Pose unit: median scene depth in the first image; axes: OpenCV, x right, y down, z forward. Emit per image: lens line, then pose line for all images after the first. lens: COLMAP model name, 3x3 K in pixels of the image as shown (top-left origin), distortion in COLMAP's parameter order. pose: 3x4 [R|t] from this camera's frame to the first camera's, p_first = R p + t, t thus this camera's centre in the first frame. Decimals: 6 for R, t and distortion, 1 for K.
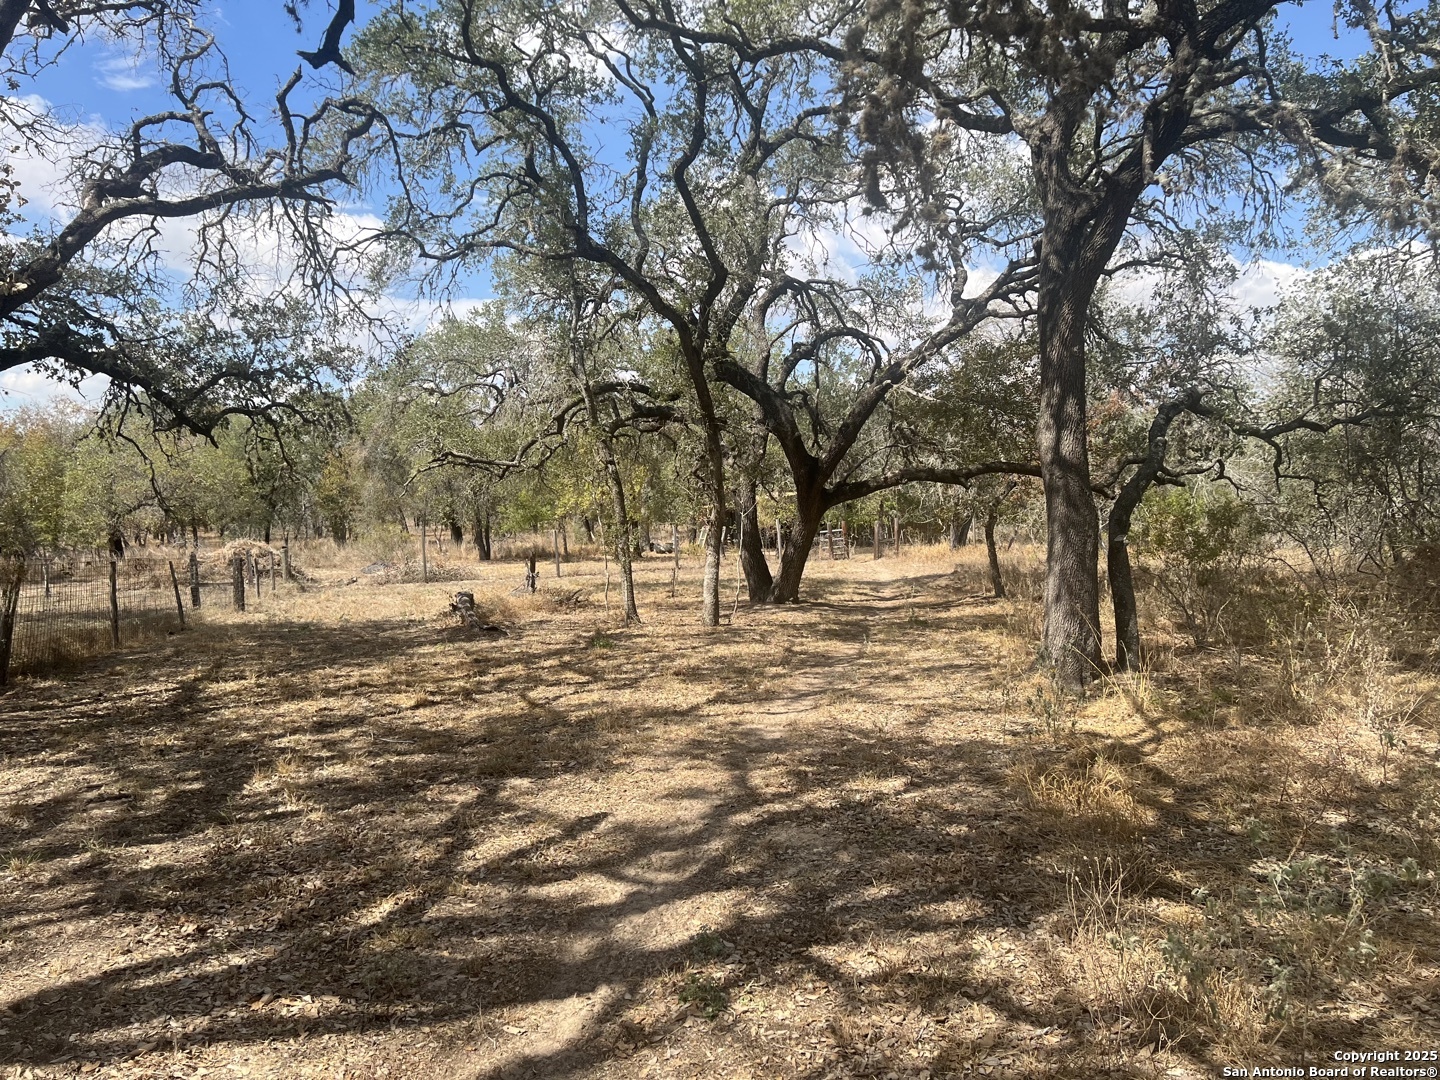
lens RADIAL K [[1065.1, 0, 720.7], [0, 1065.1, 539.9], [0, 0, 1]] dist [0.036580, -0.048442]
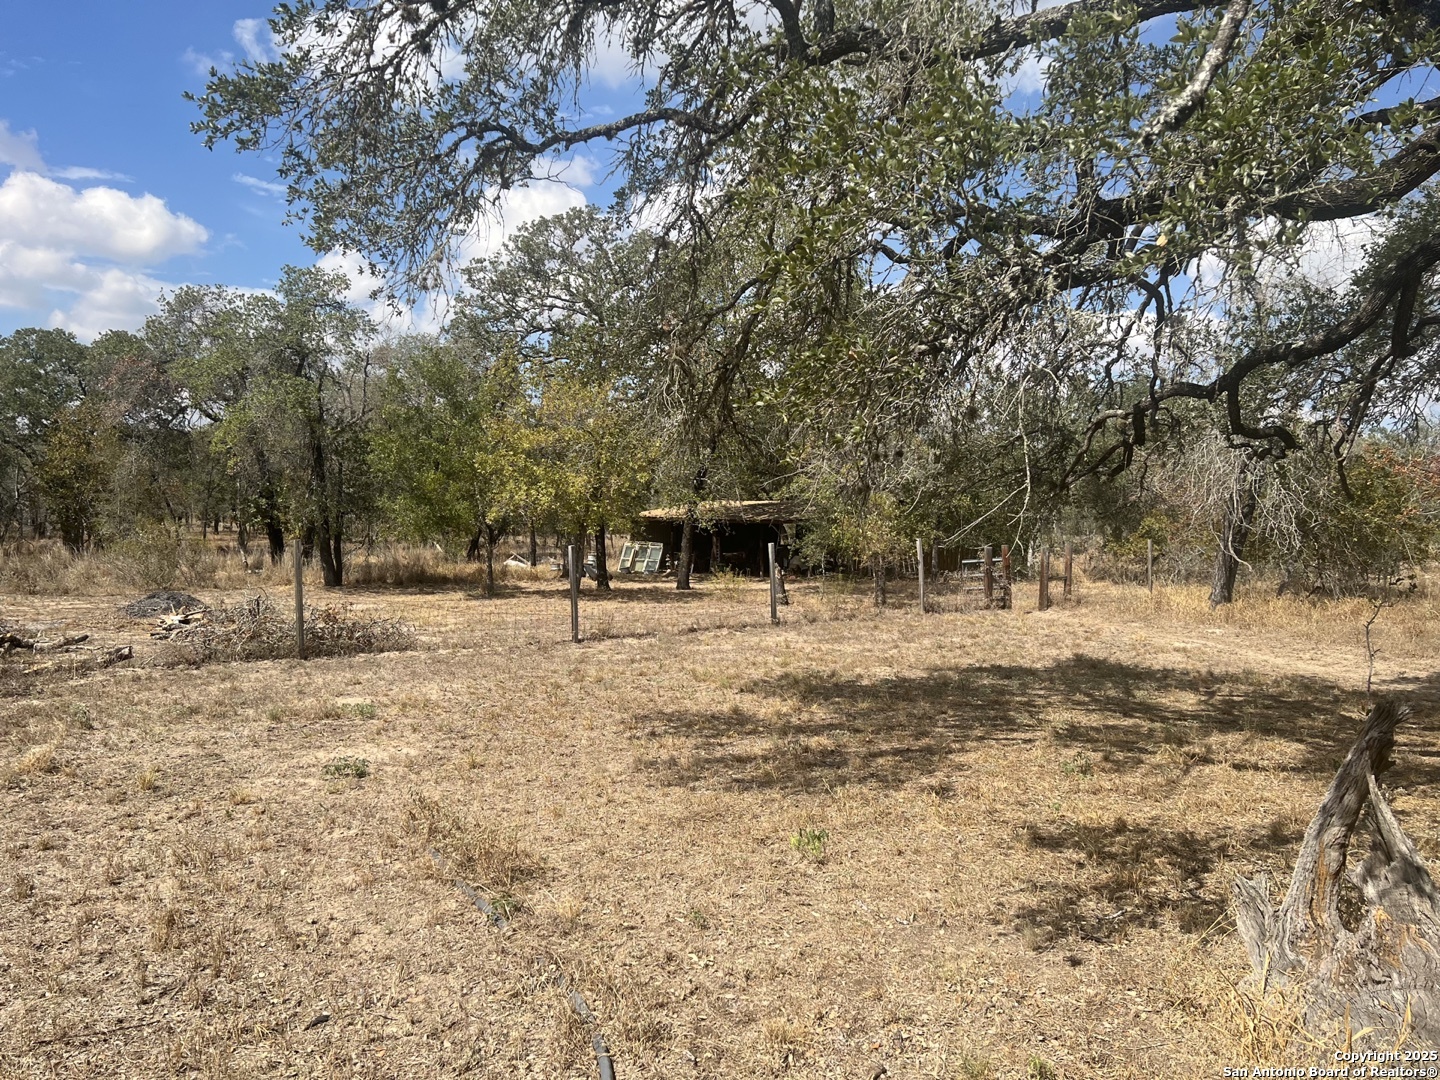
lens RADIAL K [[1065.1, 0, 718.9], [0, 1065.1, 540.0], [0, 0, 1]] dist [0.036580, -0.048442]
pose [[0.978804, 0.034513, 0.201872, -0.123157], [-0.031417, 0.999335, -0.018519, -0.002638], [-0.202377, 0.011785, 0.979237, 0.334056]]
